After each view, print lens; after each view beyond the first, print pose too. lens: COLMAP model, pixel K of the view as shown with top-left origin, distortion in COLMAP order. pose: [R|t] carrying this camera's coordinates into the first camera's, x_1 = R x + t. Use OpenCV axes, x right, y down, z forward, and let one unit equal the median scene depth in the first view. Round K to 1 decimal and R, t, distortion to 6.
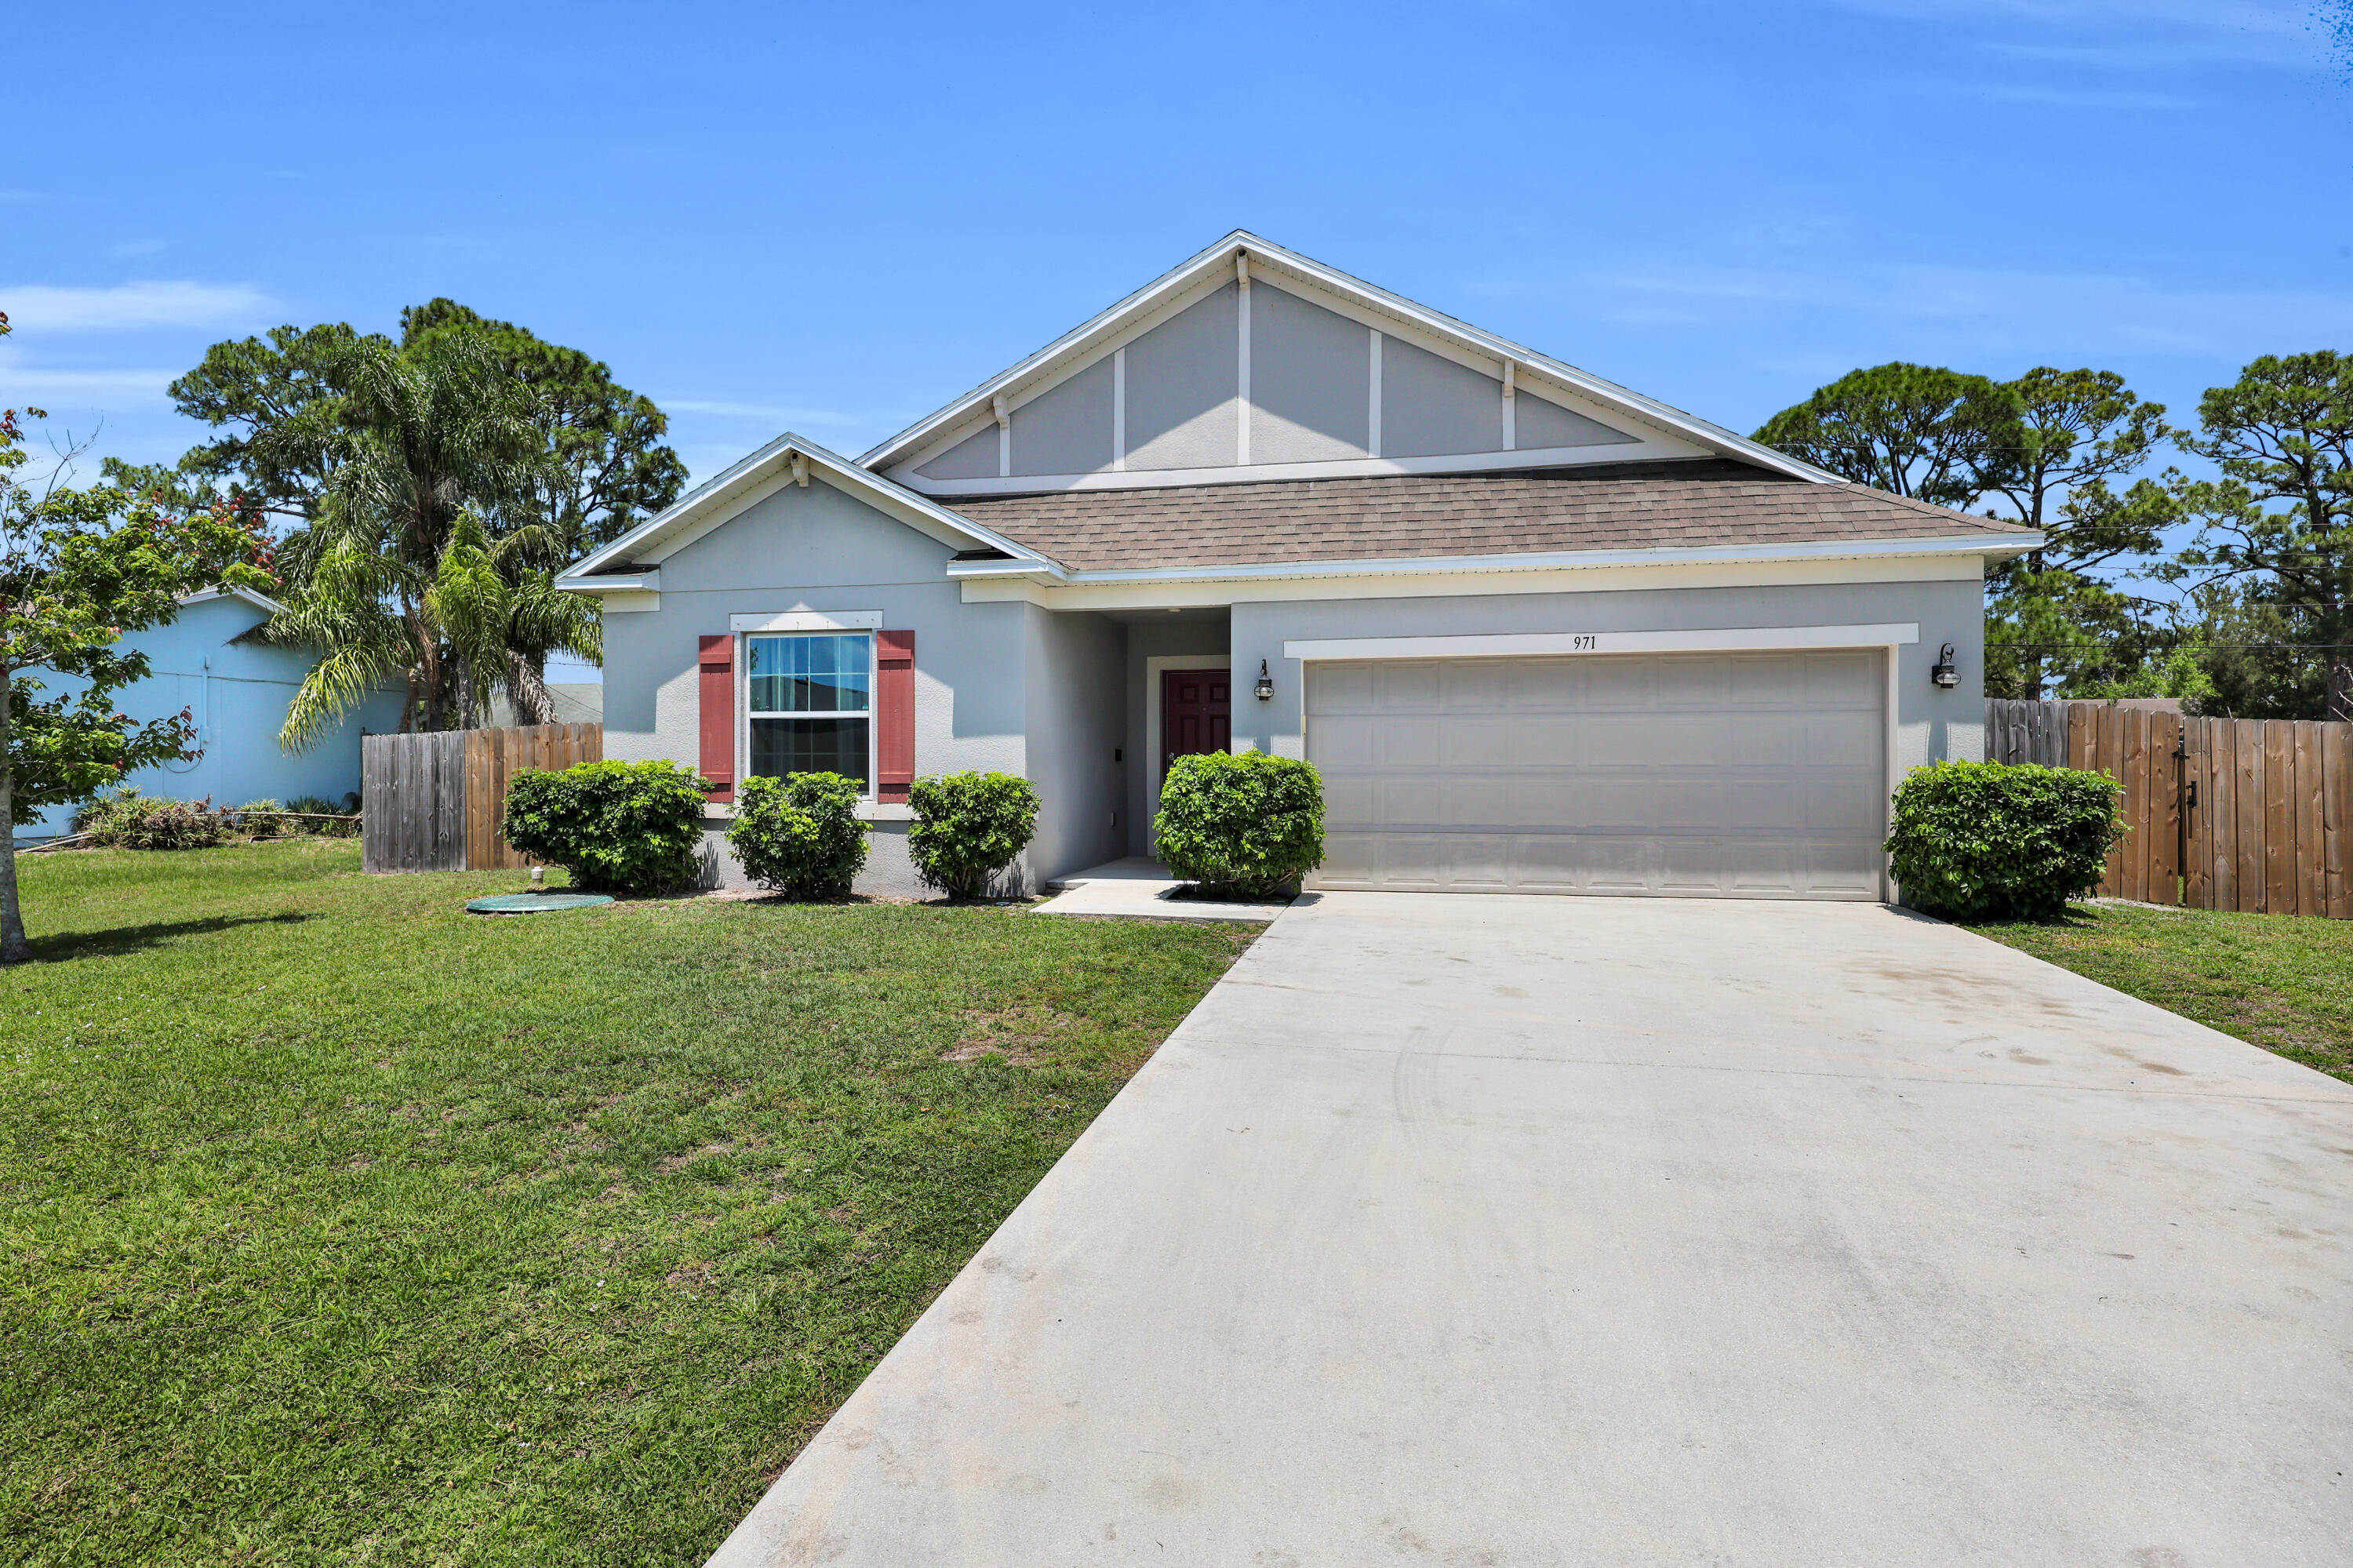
lens RADIAL K [[1291.6, 0, 1173.2], [0, 1291.6, 781.4], [0, 0, 1]] dist [-0.001132, -0.000702]
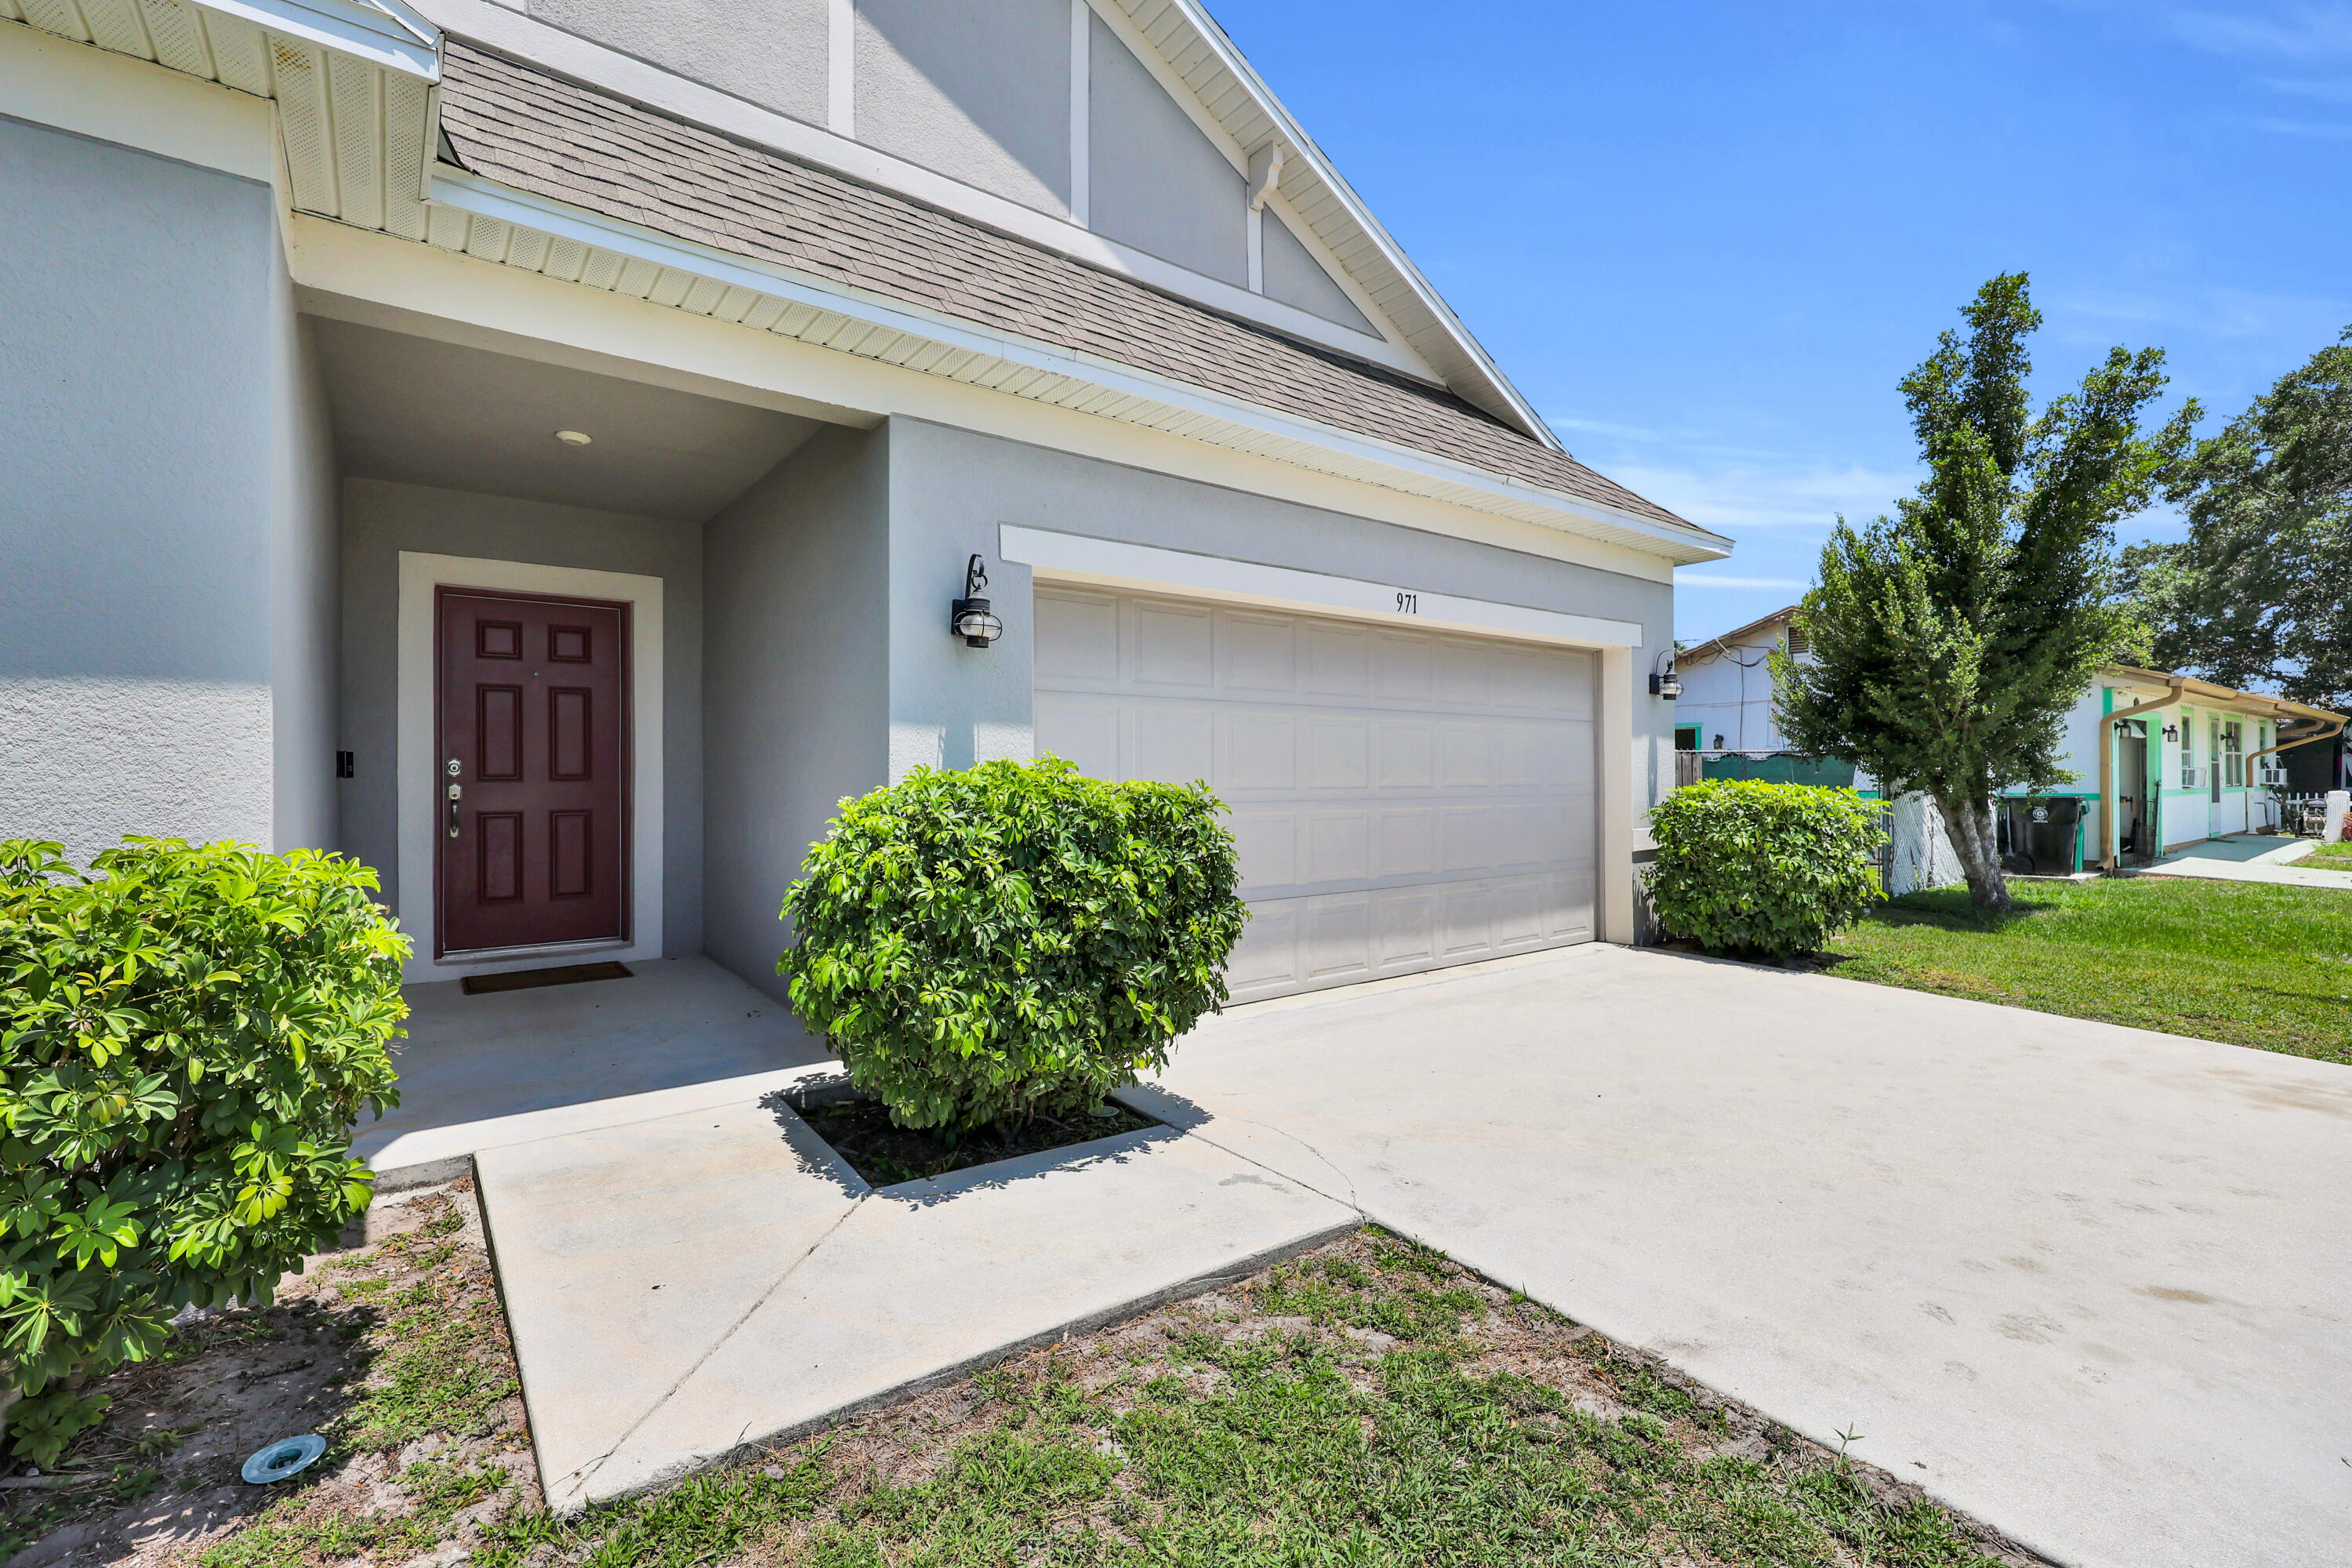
lens RADIAL K [[1019.0, 0, 1165.9], [0, 1019.0, 779.1], [0, 0, 1]] dist [0.013733, 0.000136]
pose [[0.658852, -0.003056, 0.752266, -0.145299], [0.005904, 0.999982, -0.001110, -0.015537], [-0.752249, 0.005173, 0.658858, 0.682058]]
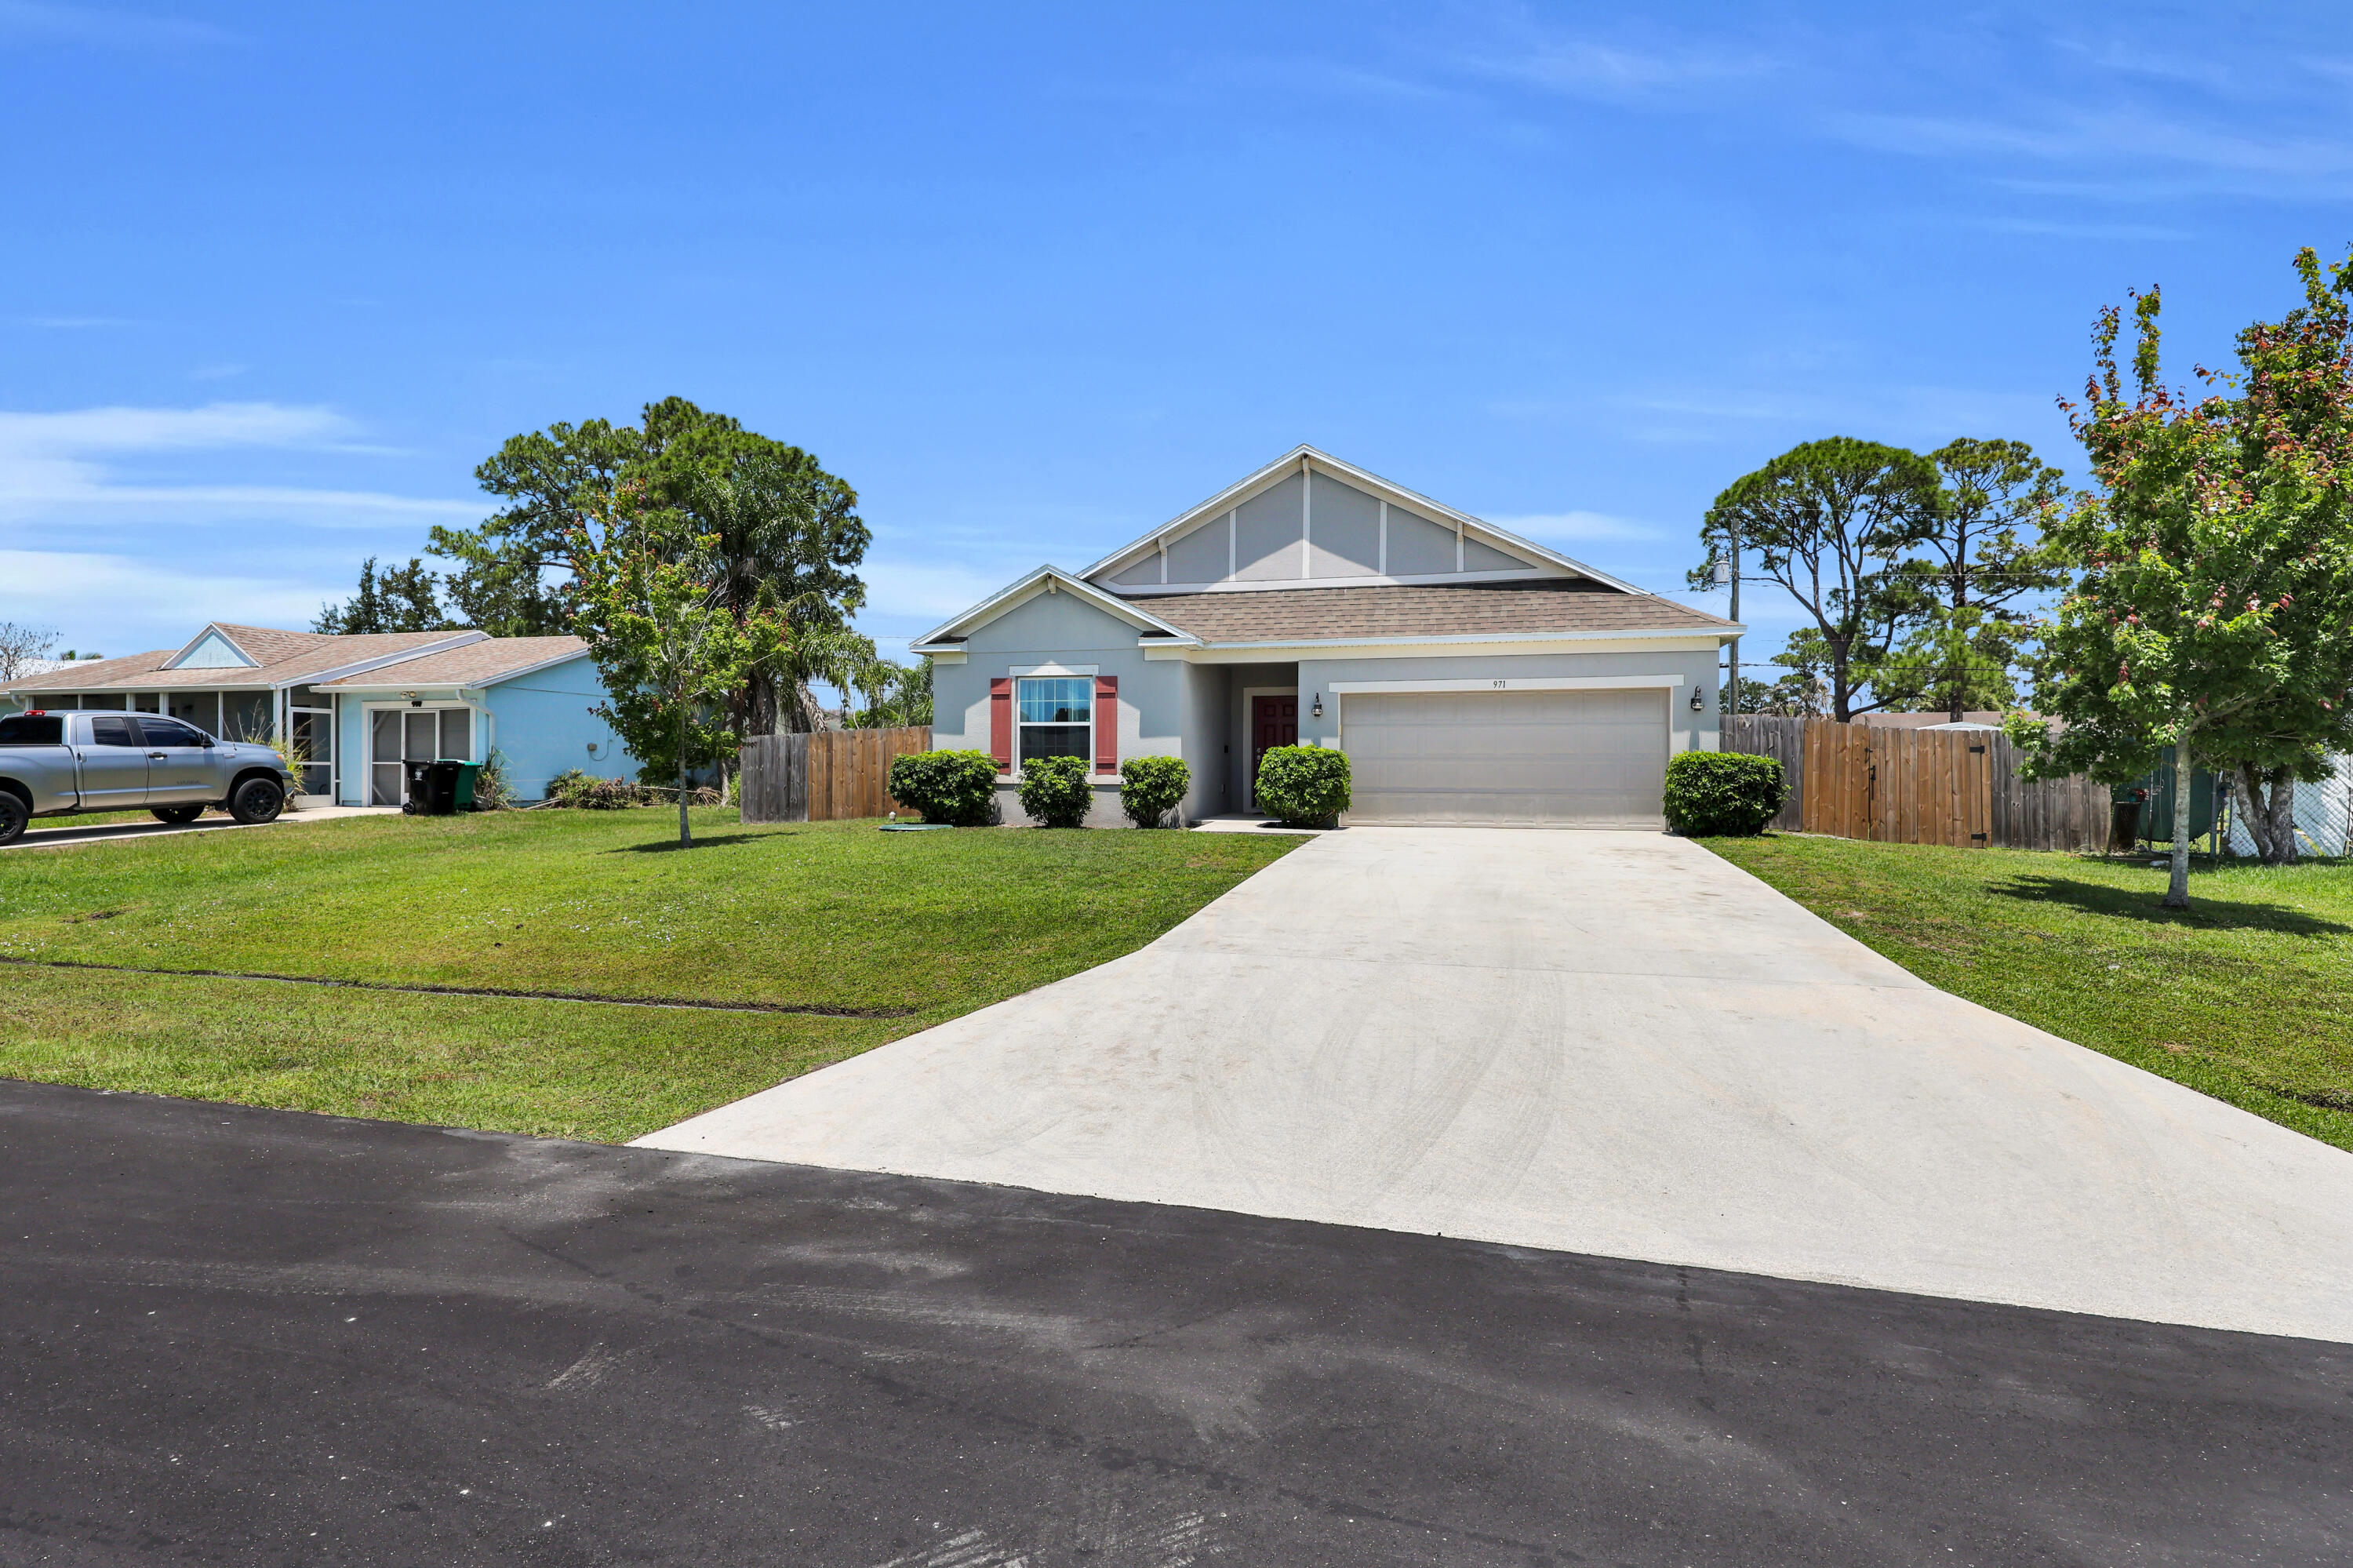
lens RADIAL K [[1224.5, 0, 1168.1], [0, 1224.5, 781.7], [0, 0, 1]] dist [-0.001592, 0.000138]
pose [[0.998697, 0.004504, -0.050840, -0.044591], [-0.004638, 0.999986, -0.002518, 0.029394], [0.050828, 0.002750, 0.998704, -0.638464]]
